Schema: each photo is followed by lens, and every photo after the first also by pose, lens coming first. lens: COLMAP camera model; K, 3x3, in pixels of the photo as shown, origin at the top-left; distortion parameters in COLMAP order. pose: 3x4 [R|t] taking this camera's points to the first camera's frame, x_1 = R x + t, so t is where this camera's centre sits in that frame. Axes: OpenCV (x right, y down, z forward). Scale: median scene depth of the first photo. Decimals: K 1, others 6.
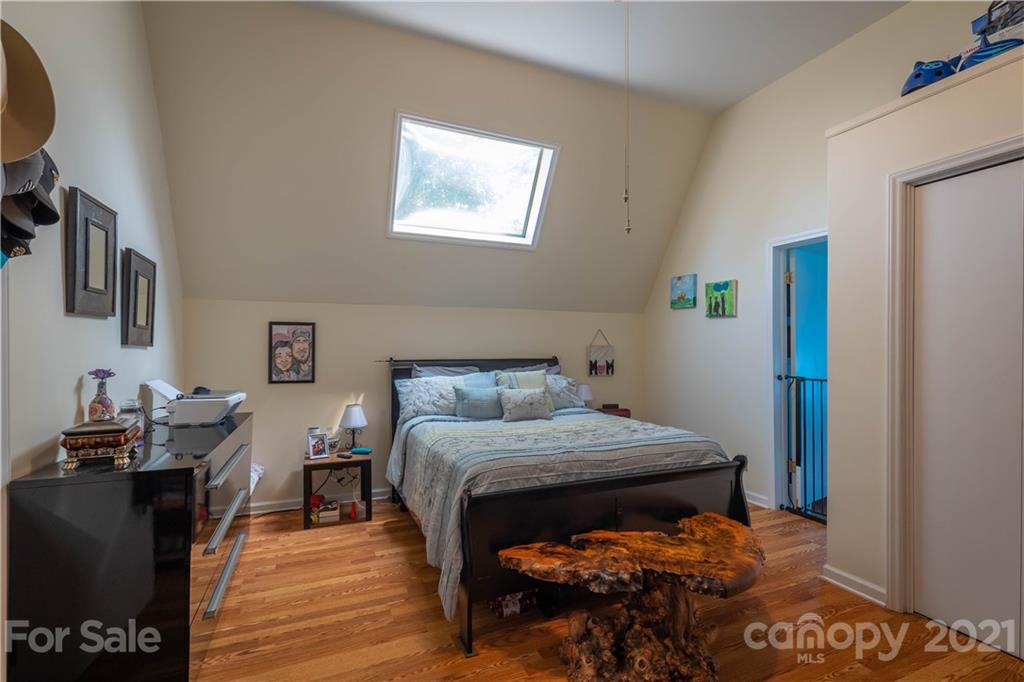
lens RADIAL K [[463.0, 0, 514.0], [0, 463.0, 338.3], [0, 0, 1]] dist [0.013373, 0.000254]
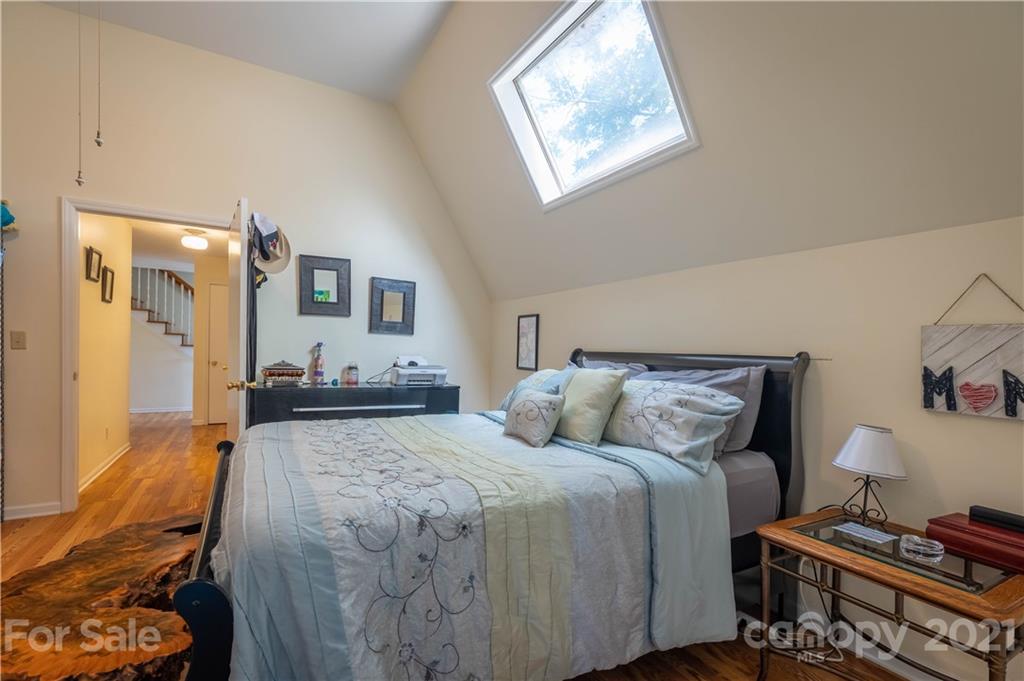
lens RADIAL K [[463.0, 0, 513.3], [0, 463.0, 350.6], [0, 0, 1]] dist [0.013373, 0.000254]
pose [[0.132708, 0.005511, -0.991140, 0.601077], [-0.006126, 0.999970, 0.004740, 0.044673], [0.991136, 0.005443, 0.132738, 0.808234]]
